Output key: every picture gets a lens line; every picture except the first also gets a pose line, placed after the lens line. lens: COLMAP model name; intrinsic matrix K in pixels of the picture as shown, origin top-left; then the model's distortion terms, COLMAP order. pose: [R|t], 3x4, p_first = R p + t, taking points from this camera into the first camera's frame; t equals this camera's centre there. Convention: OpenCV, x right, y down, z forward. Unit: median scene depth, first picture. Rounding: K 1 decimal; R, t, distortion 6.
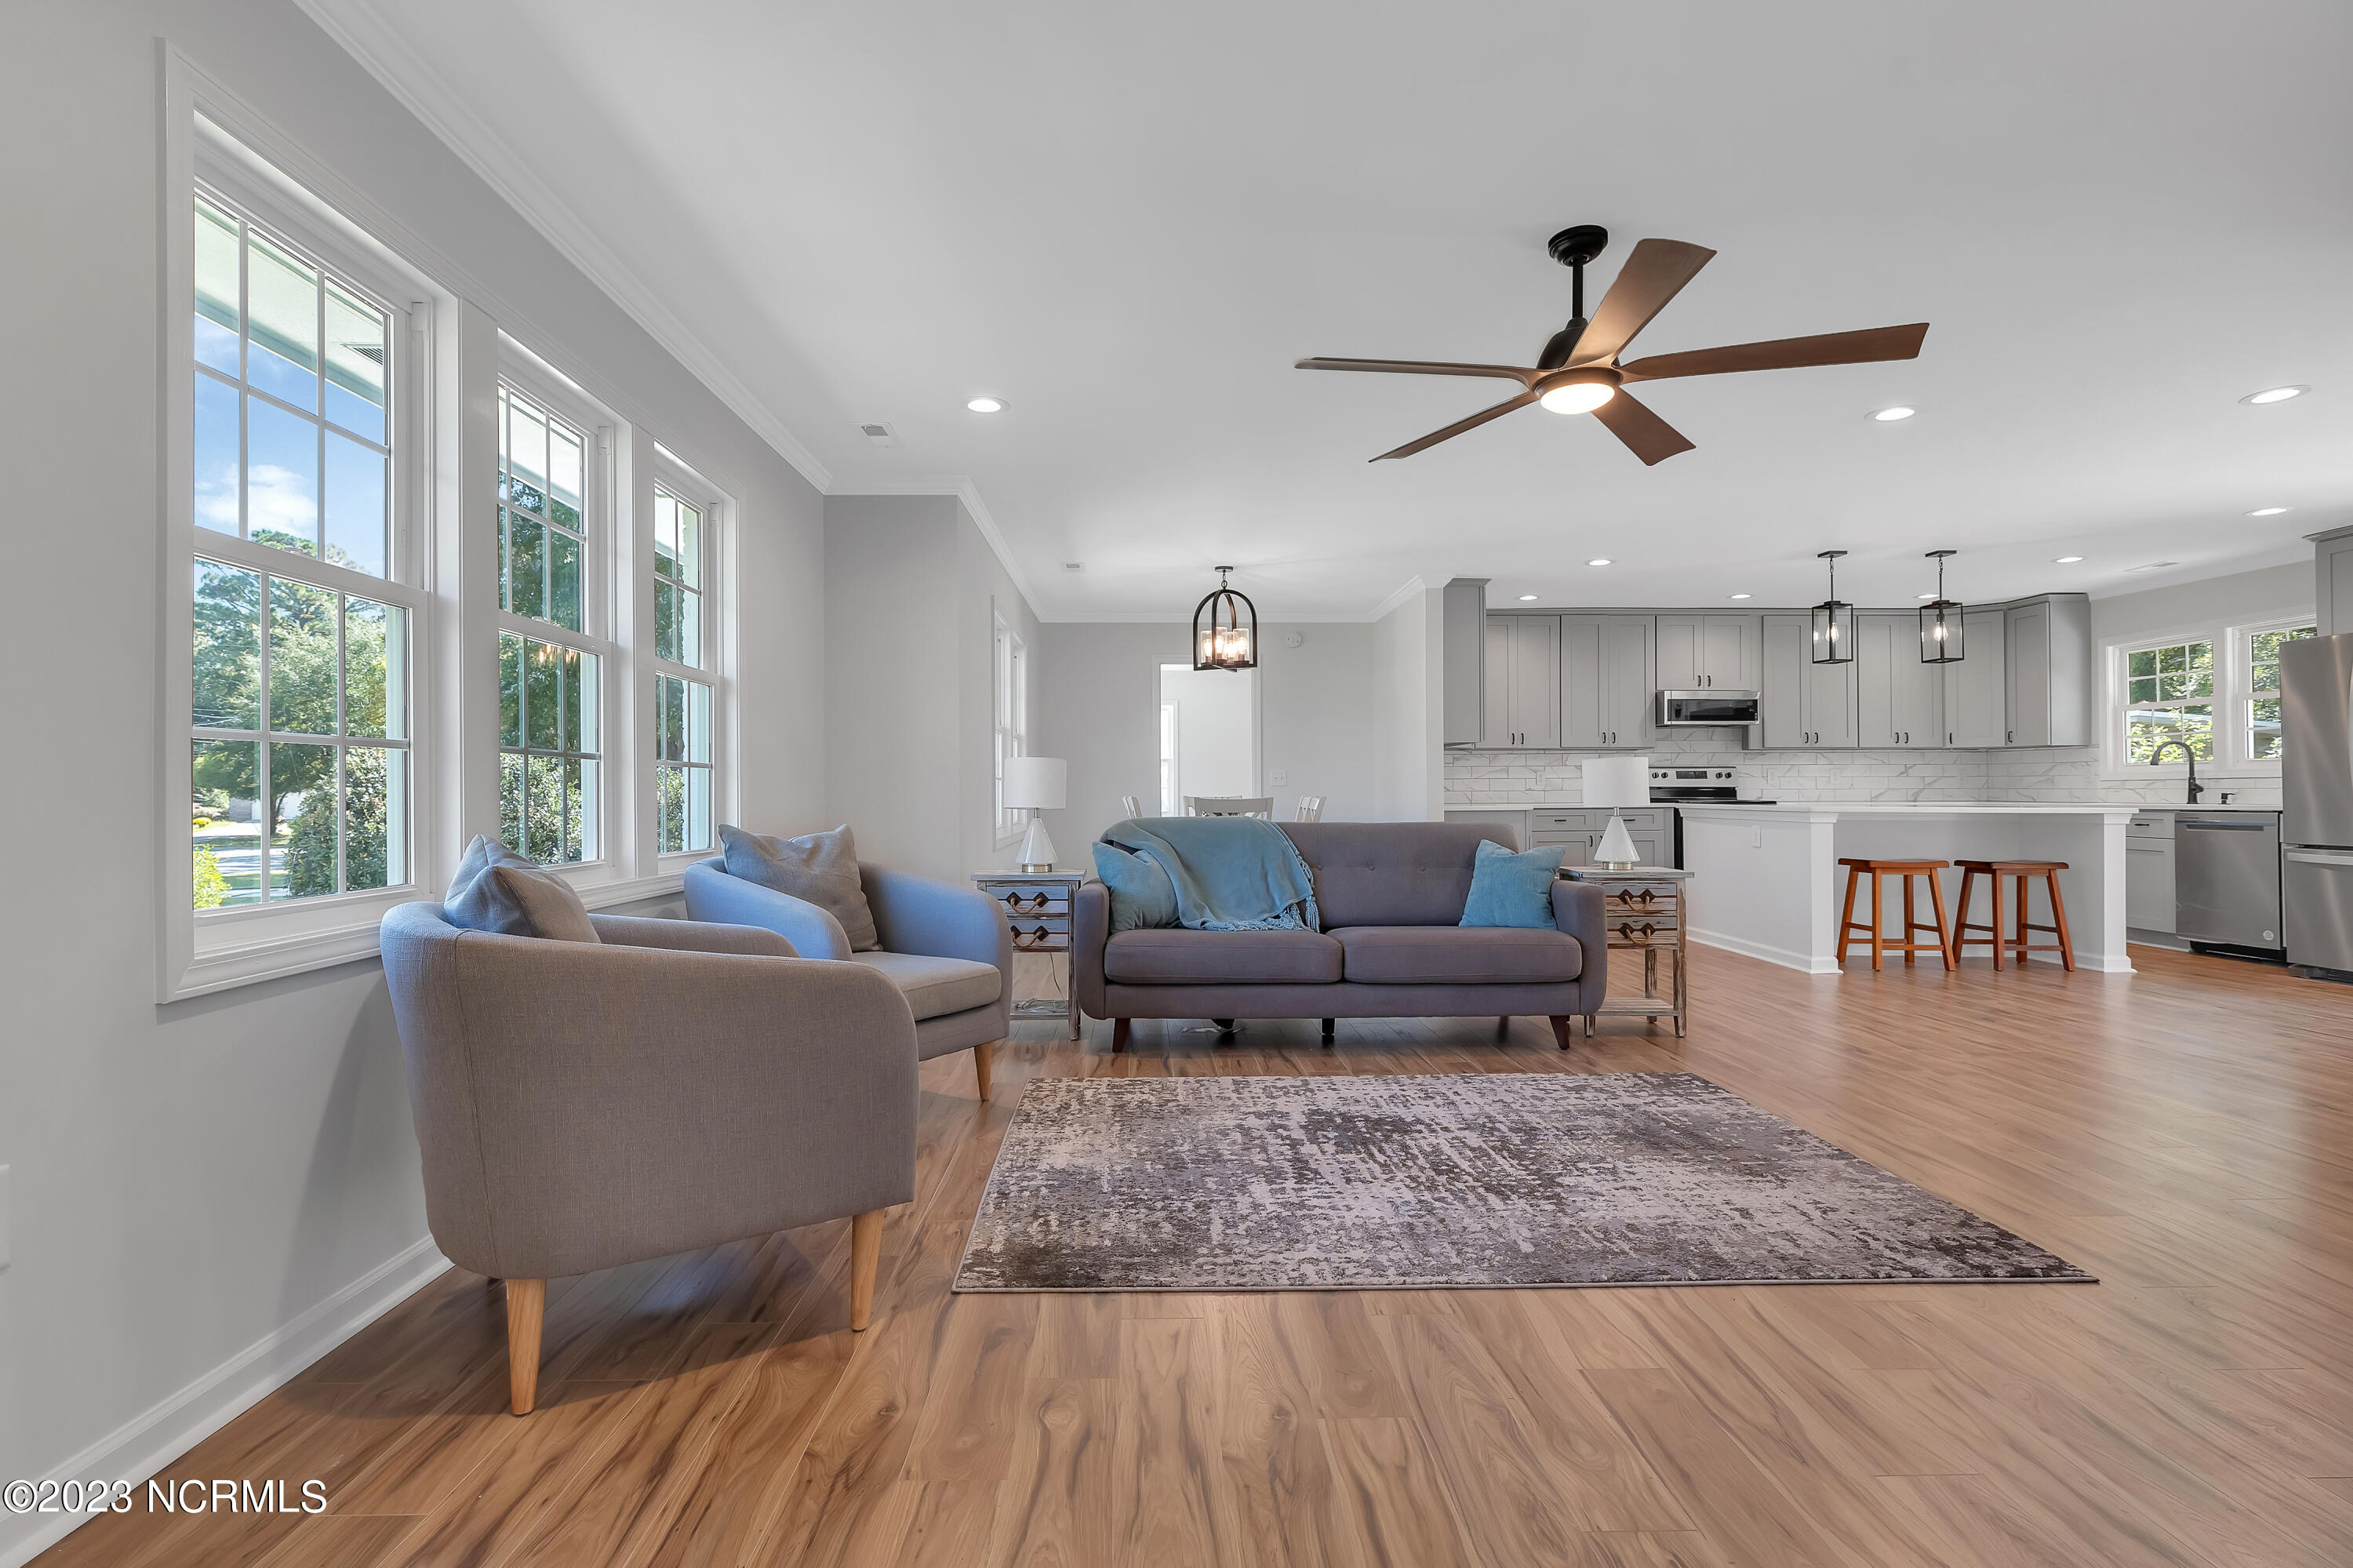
lens RADIAL K [[1089.4, 0, 1160.0], [0, 1089.4, 776.0], [0, 0, 1]] dist [0.002128, -0.000048]
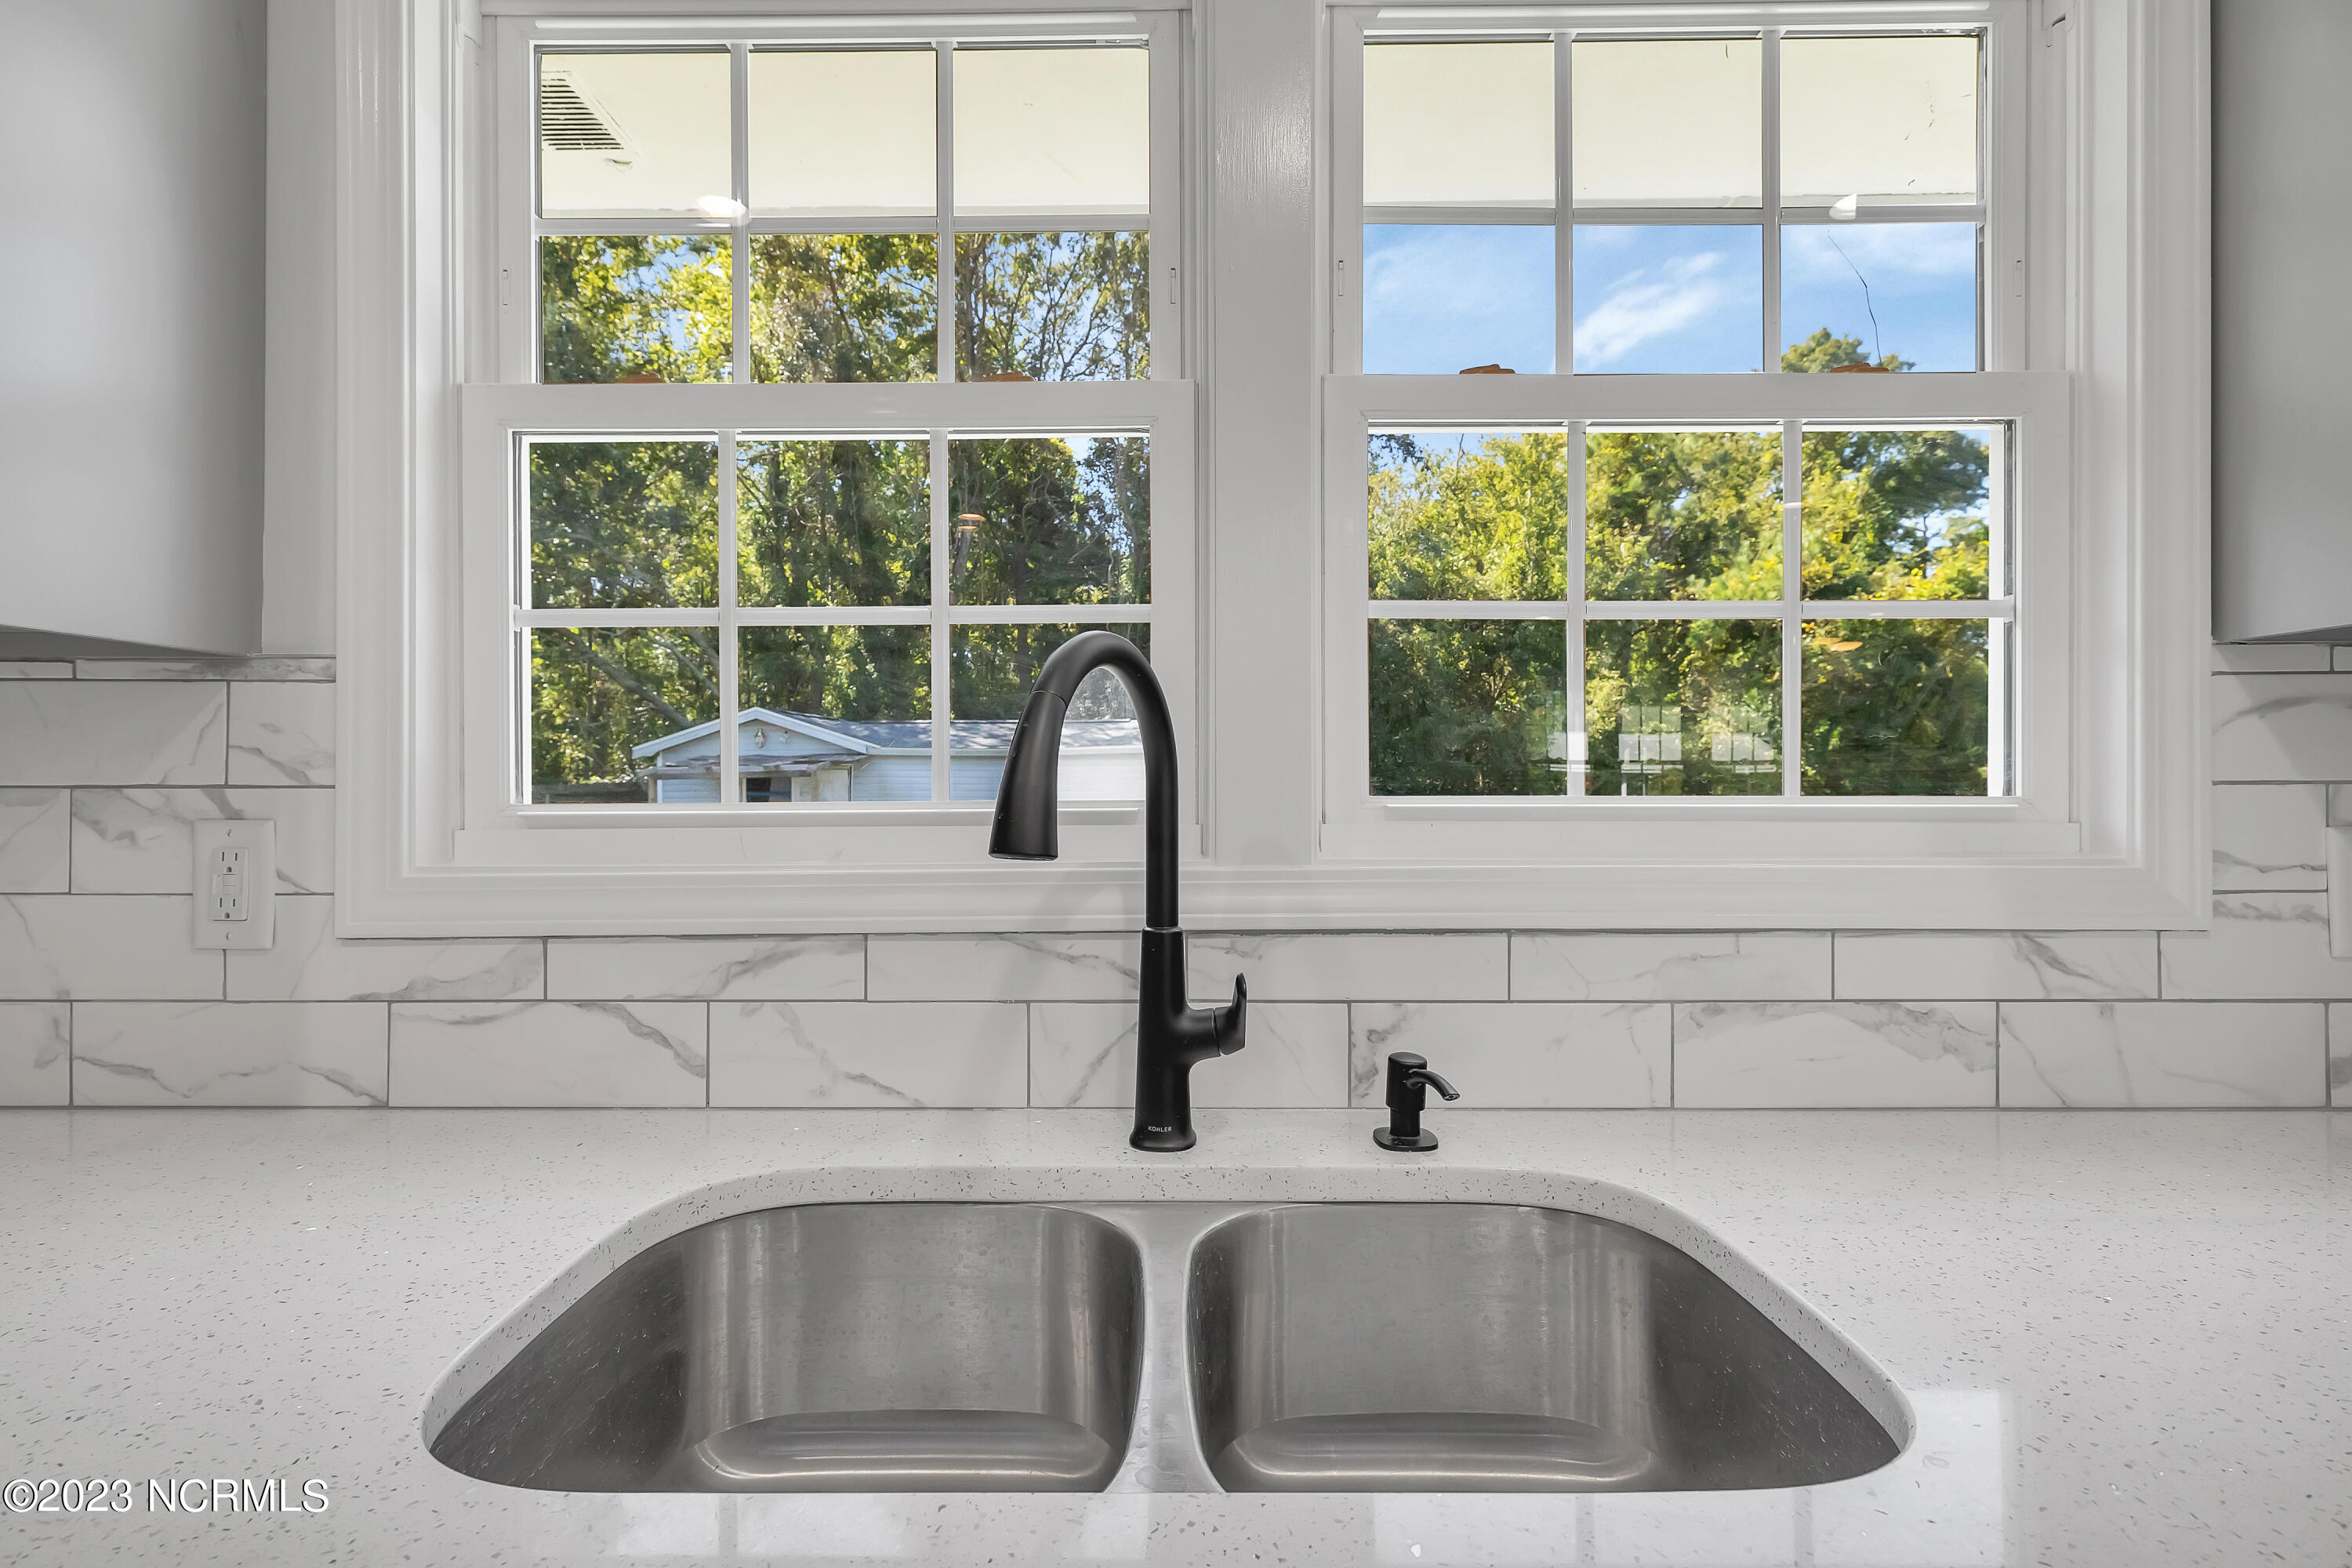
lens RADIAL K [[1049.2, 0, 1167.9], [0, 1049.2, 778.0], [0, 0, 1]] dist [0.003829, 0.000328]
pose [[0.026878, 0.002533, 0.999636, 1.369235], [-0.015126, 0.999883, -0.002127, -0.029171], [-0.999524, -0.015063, 0.026913, 1.662545]]
